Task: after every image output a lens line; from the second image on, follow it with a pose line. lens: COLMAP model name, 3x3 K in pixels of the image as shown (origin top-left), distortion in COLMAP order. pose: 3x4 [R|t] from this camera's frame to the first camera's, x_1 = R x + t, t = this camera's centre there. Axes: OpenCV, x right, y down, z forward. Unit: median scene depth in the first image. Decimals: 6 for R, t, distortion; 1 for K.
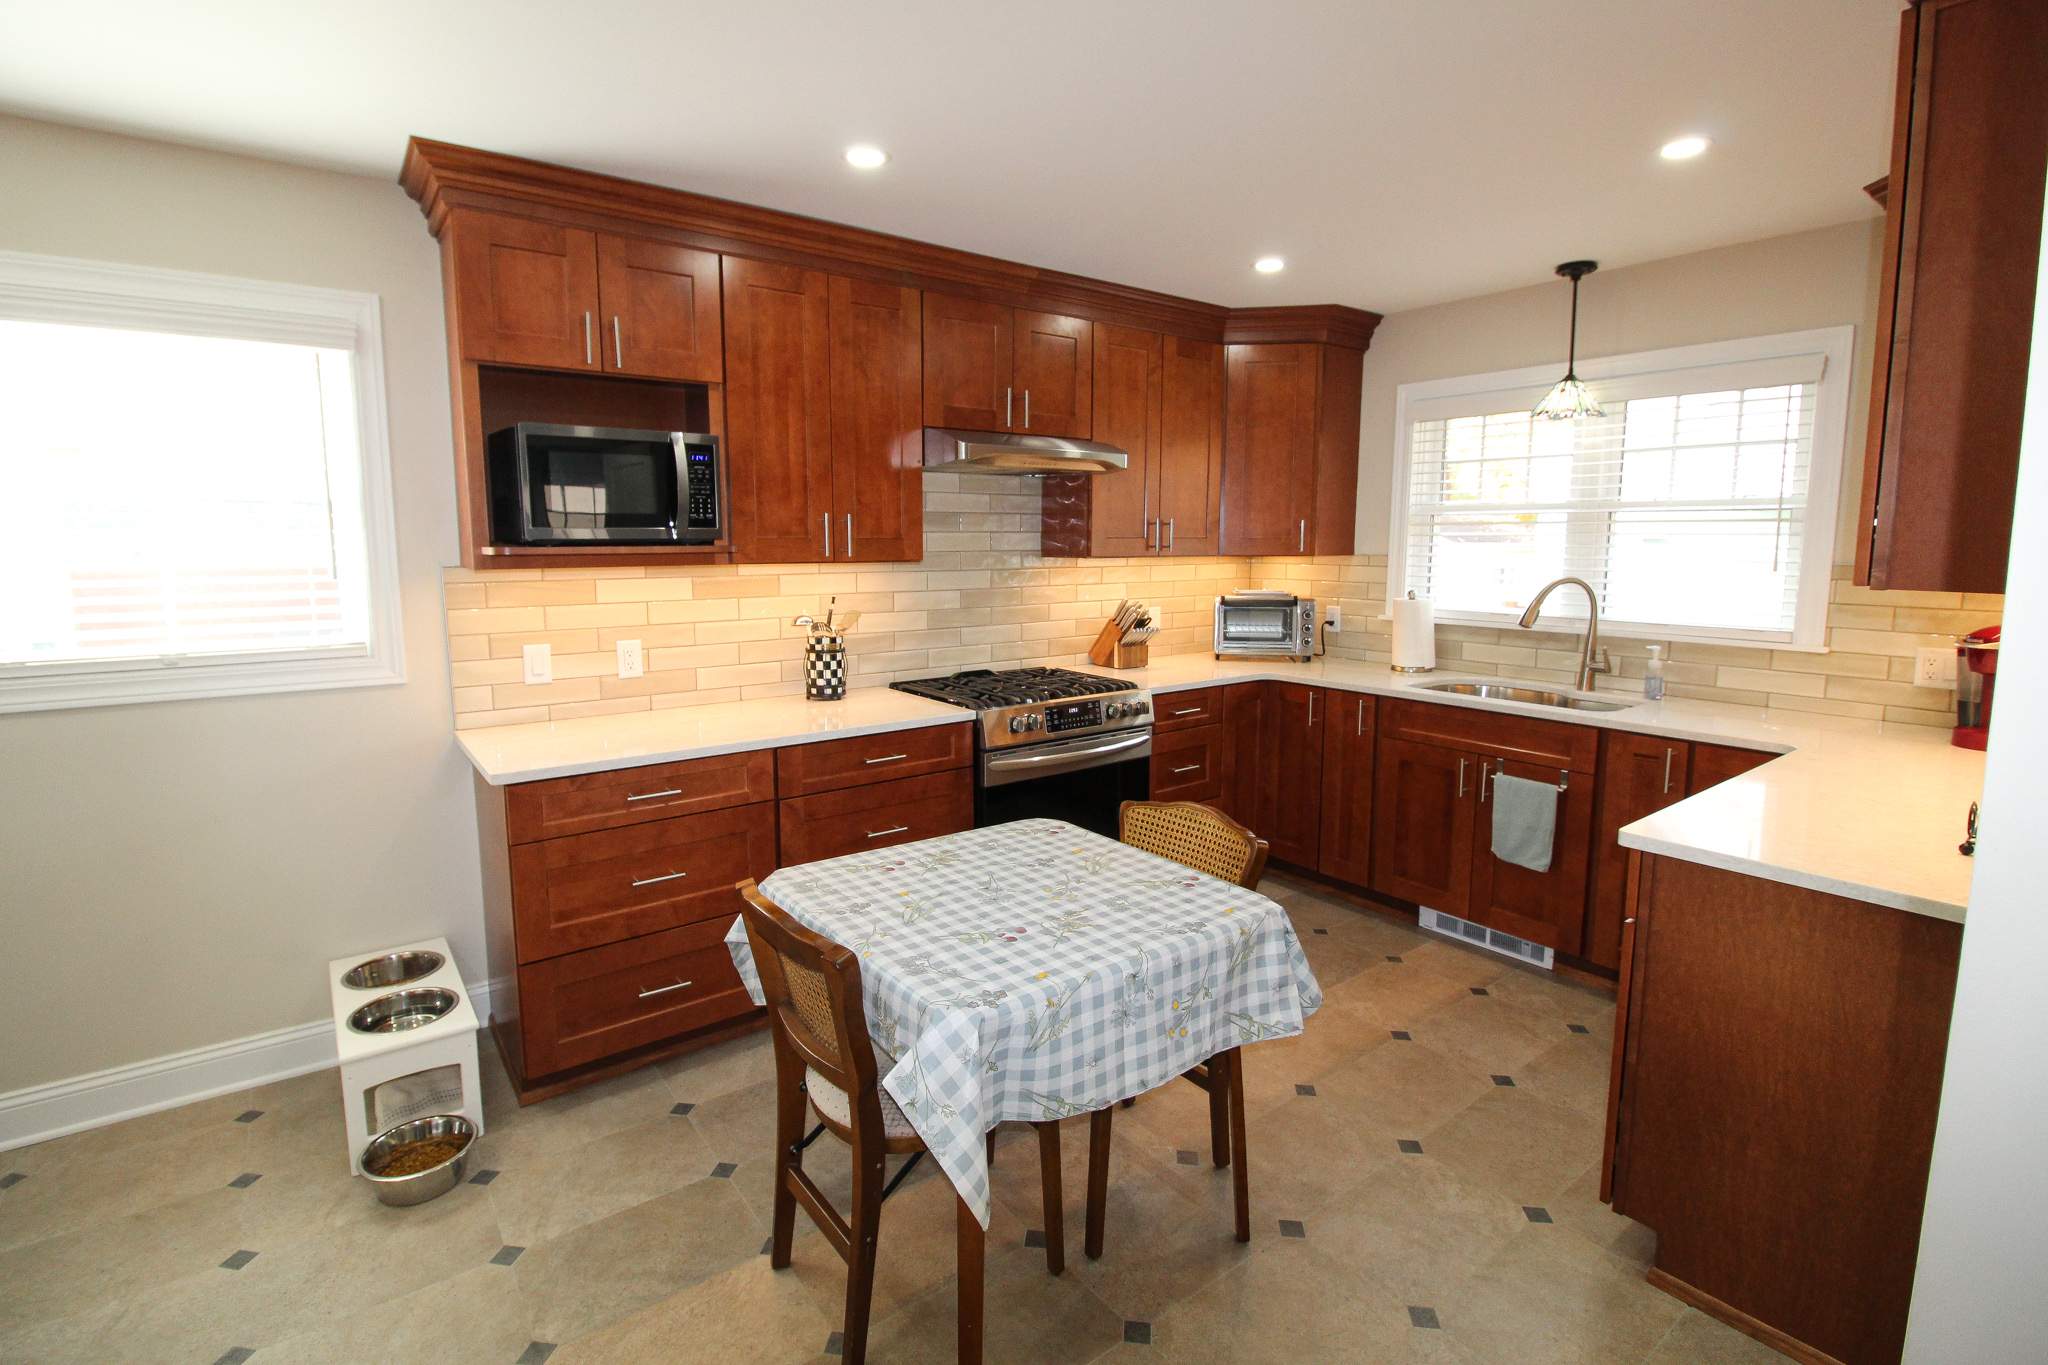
lens RADIAL K [[951.1, 0, 1021.3], [0, 951.1, 650.4], [0, 0, 1]] dist [-0.024619, 0.000096]
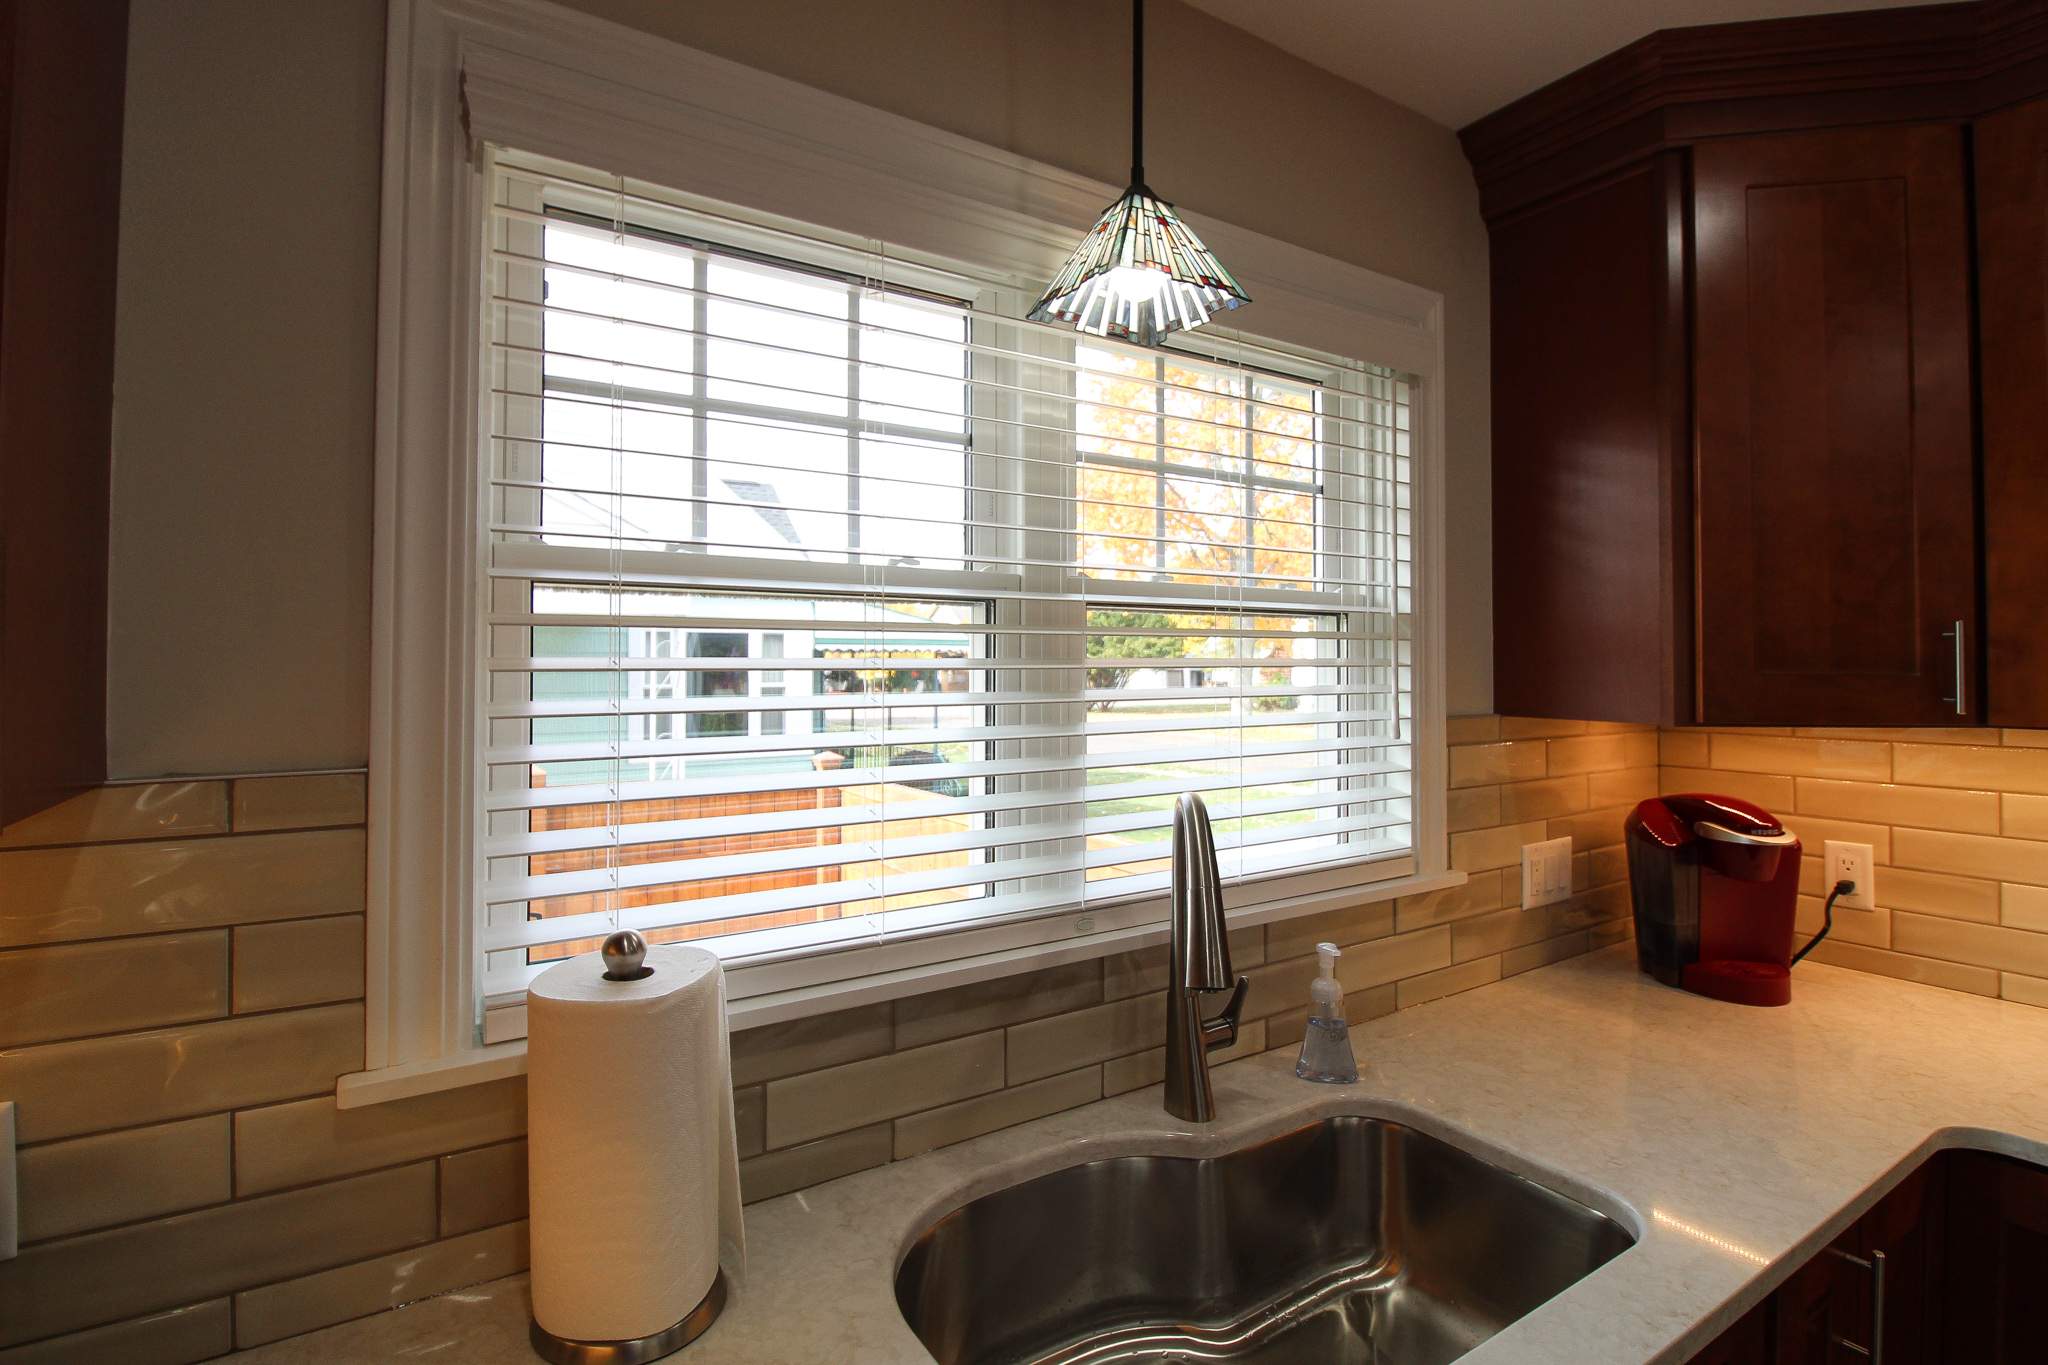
lens RADIAL K [[998.8, 0, 1028.7], [0, 998.8, 647.8], [0, 0, 1]] dist [-0.000174, -0.000618]
pose [[0.081704, 0.020491, 0.996446, 0.241050], [0.121305, 0.992151, -0.030349, -0.129828], [-0.989247, 0.123353, 0.078577, 1.068904]]
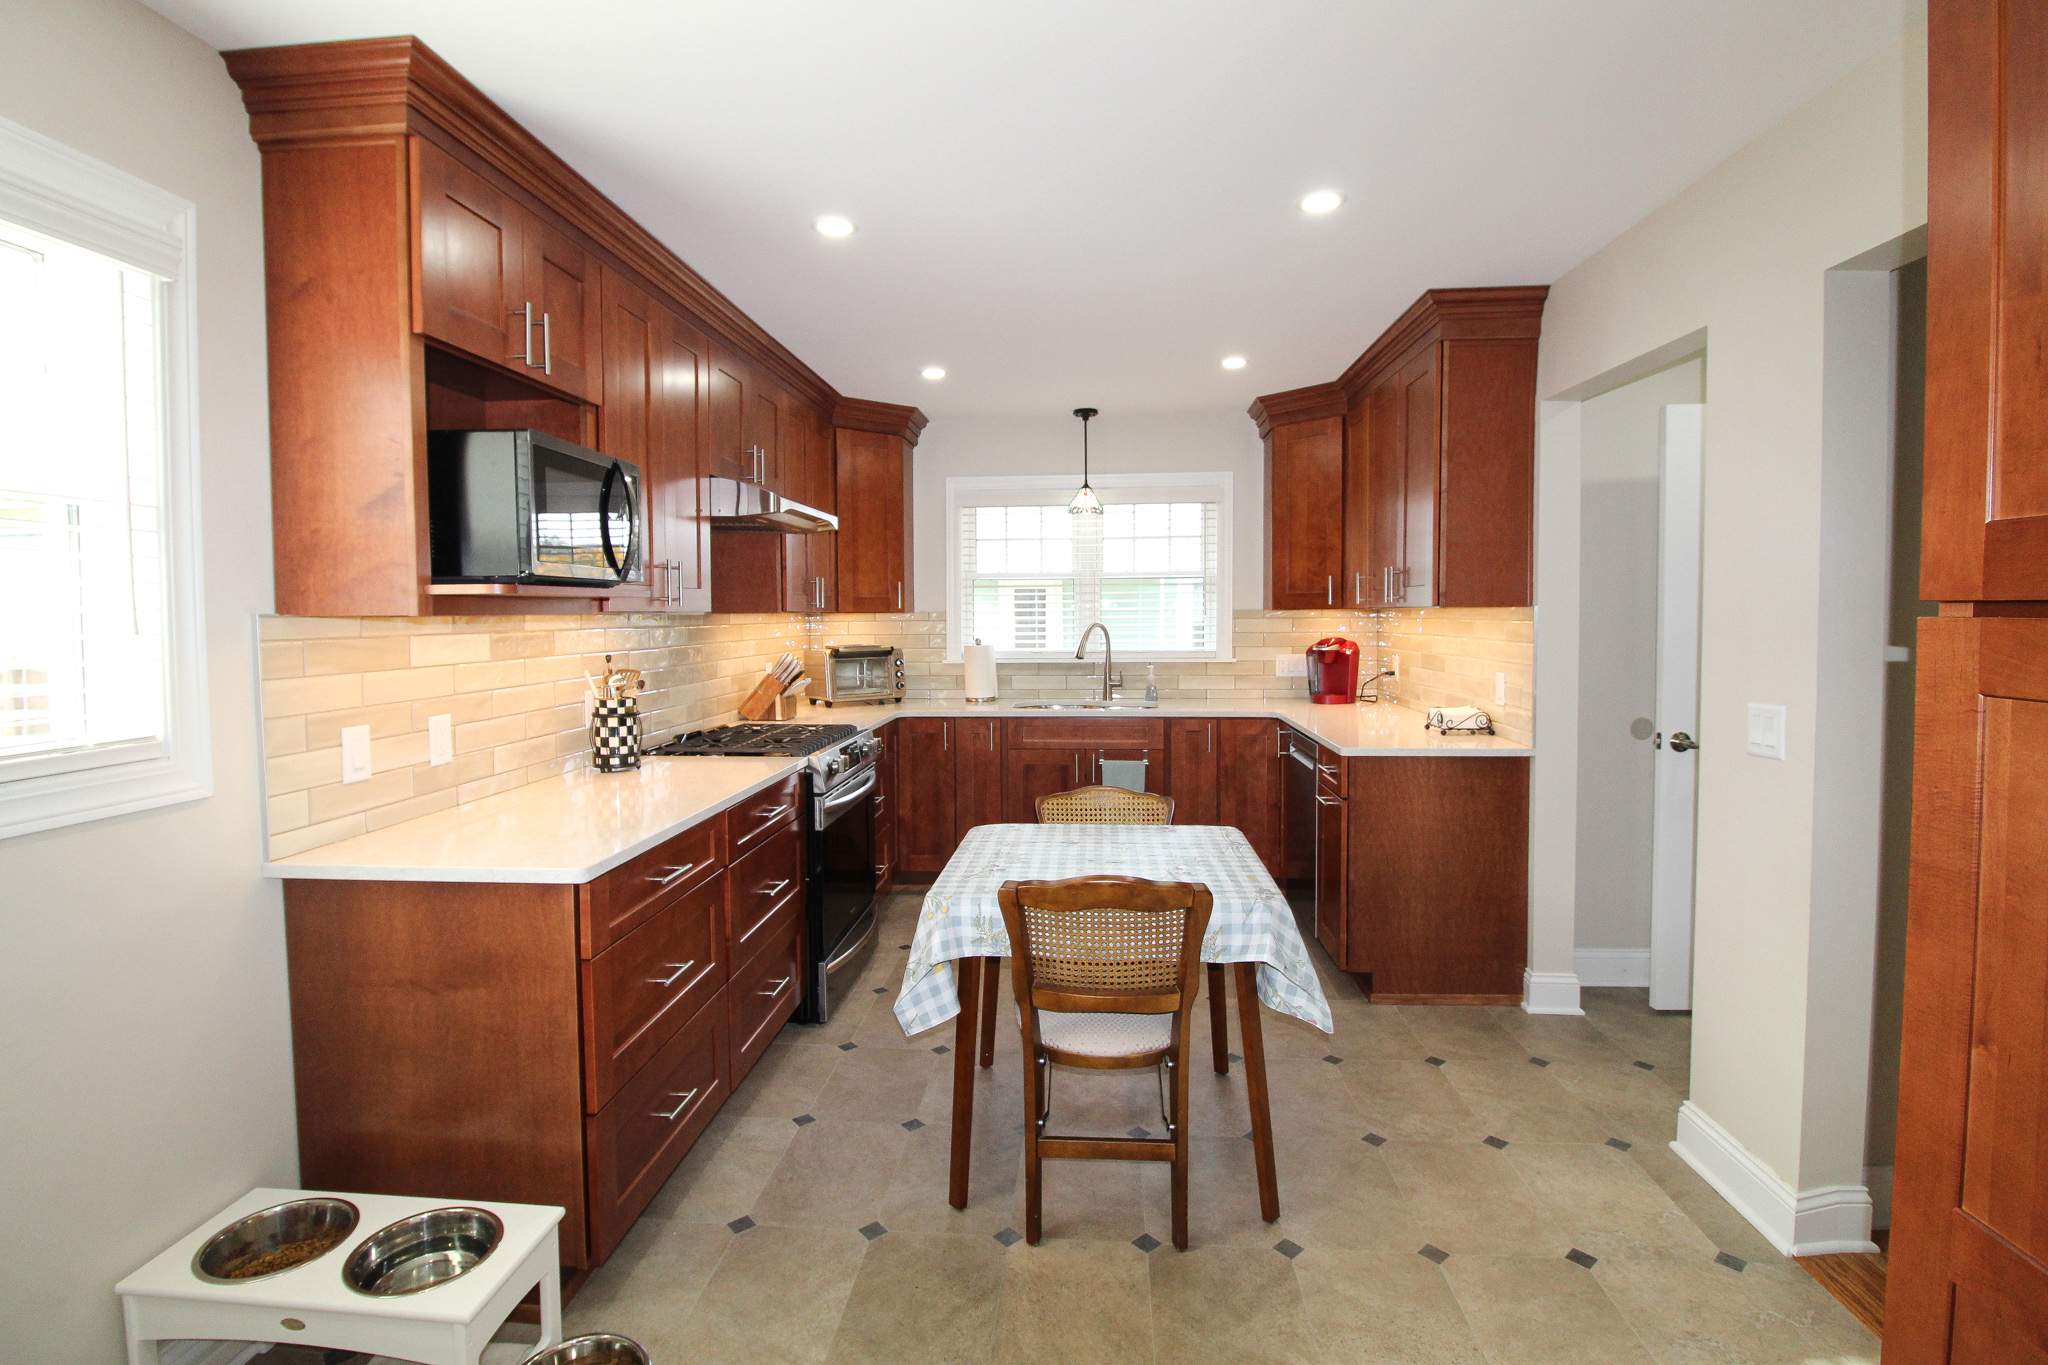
lens RADIAL K [[951.1, 0, 1021.3], [0, 951.1, 650.4], [0, 0, 1]] dist [-0.024619, 0.000096]
pose [[0.667720, -0.035327, 0.743574, -0.601827], [0.096653, 0.994532, -0.039543, 0.011217], [-0.738111, 0.098273, 0.667484, 0.126753]]
